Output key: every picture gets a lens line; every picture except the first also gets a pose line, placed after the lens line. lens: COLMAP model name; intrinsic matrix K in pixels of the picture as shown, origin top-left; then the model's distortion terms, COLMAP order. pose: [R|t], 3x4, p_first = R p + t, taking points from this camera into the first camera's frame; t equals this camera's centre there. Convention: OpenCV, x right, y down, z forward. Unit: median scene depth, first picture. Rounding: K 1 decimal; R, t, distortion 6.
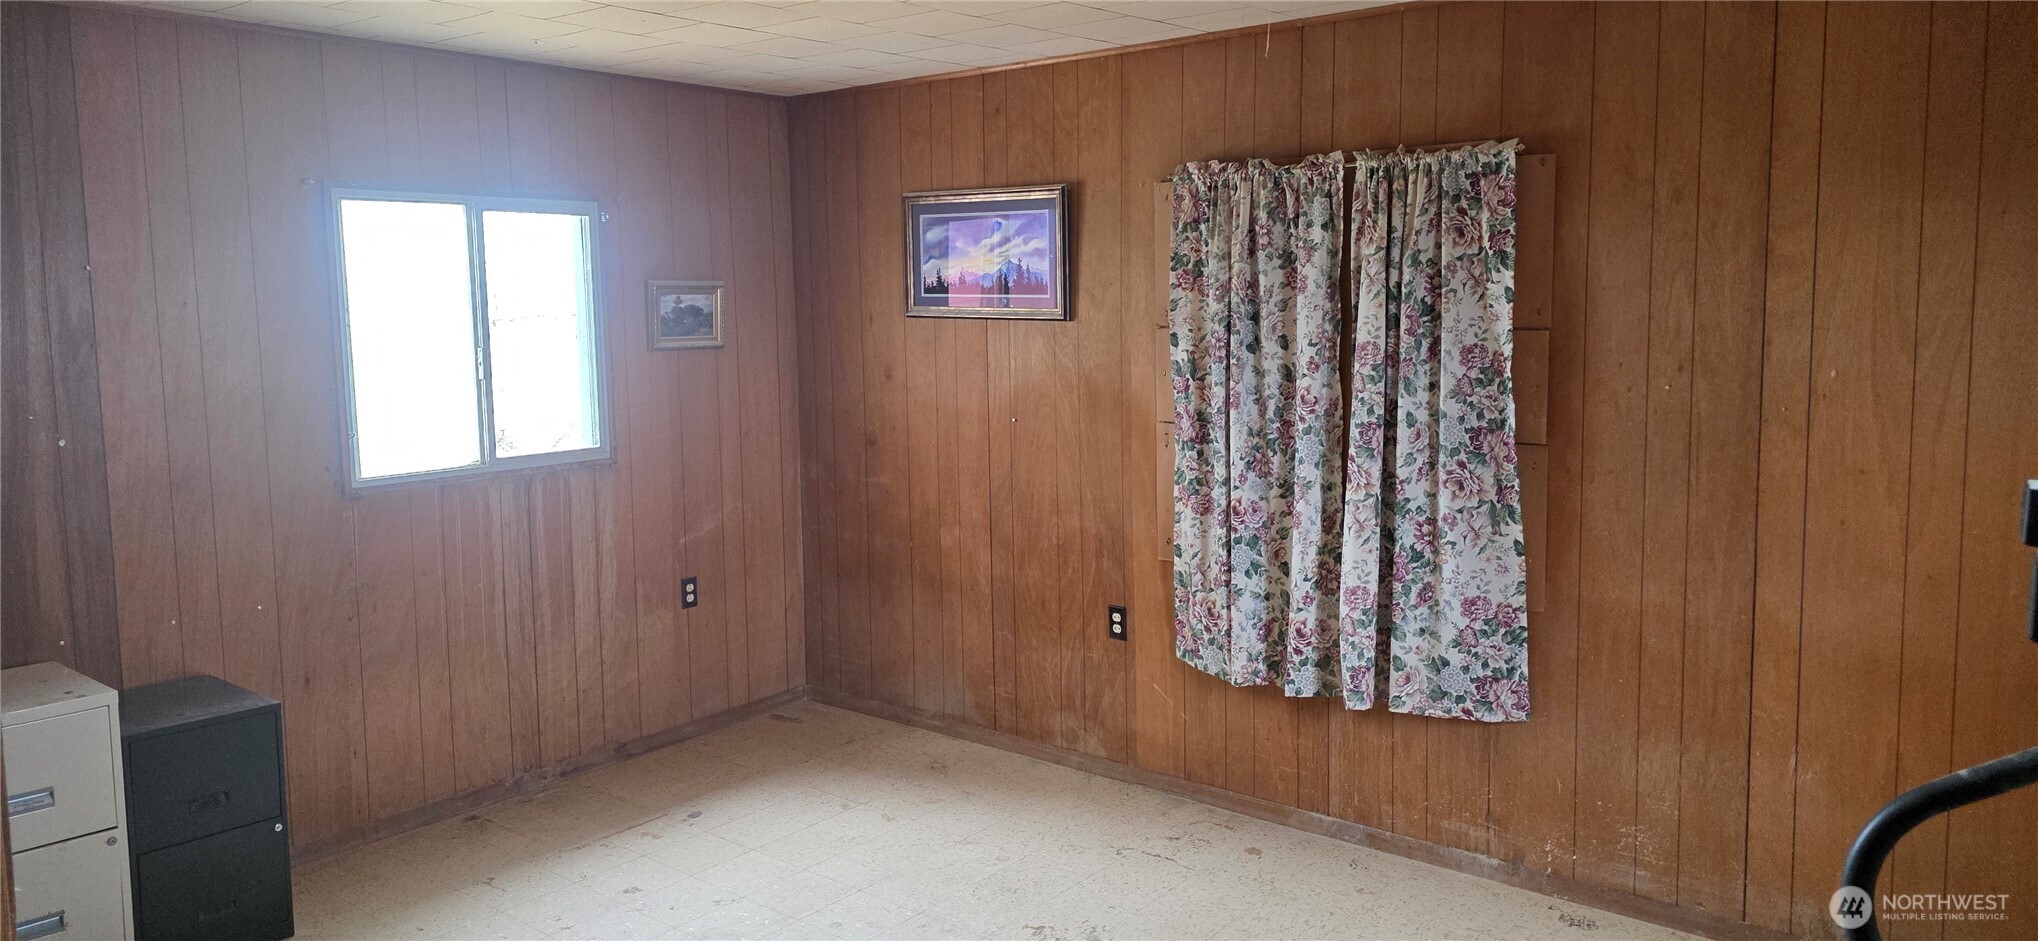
lens RADIAL K [[1401.1, 0, 1018.3], [0, 1401.1, 460.1], [0, 0, 1]] dist [0.046516, -0.040708]
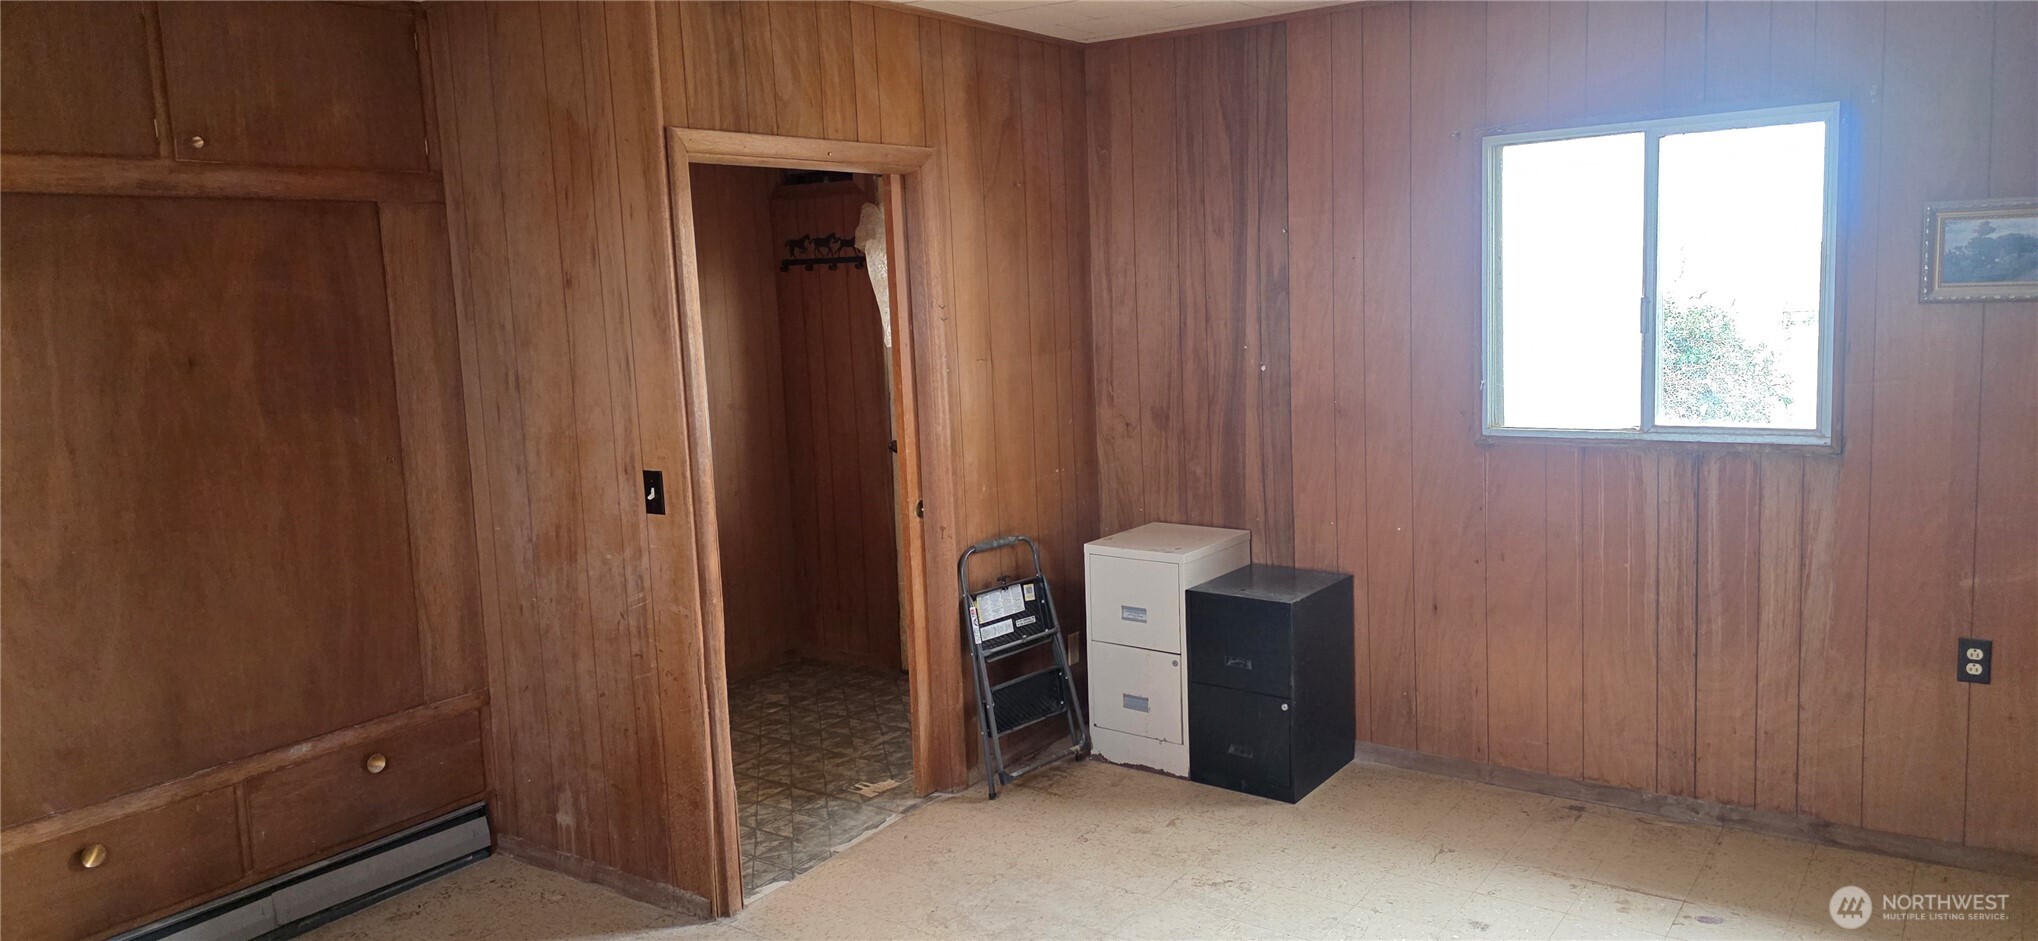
lens RADIAL K [[1401.1, 0, 1018.7], [0, 1401.1, 468.7], [0, 0, 1]] dist [0.046516, -0.040708]
pose [[0.020016, 0.147022, -0.988931, 0.468399], [-0.072064, 0.986768, 0.145242, -0.070733], [0.997199, 0.068359, 0.030346, 0.568820]]
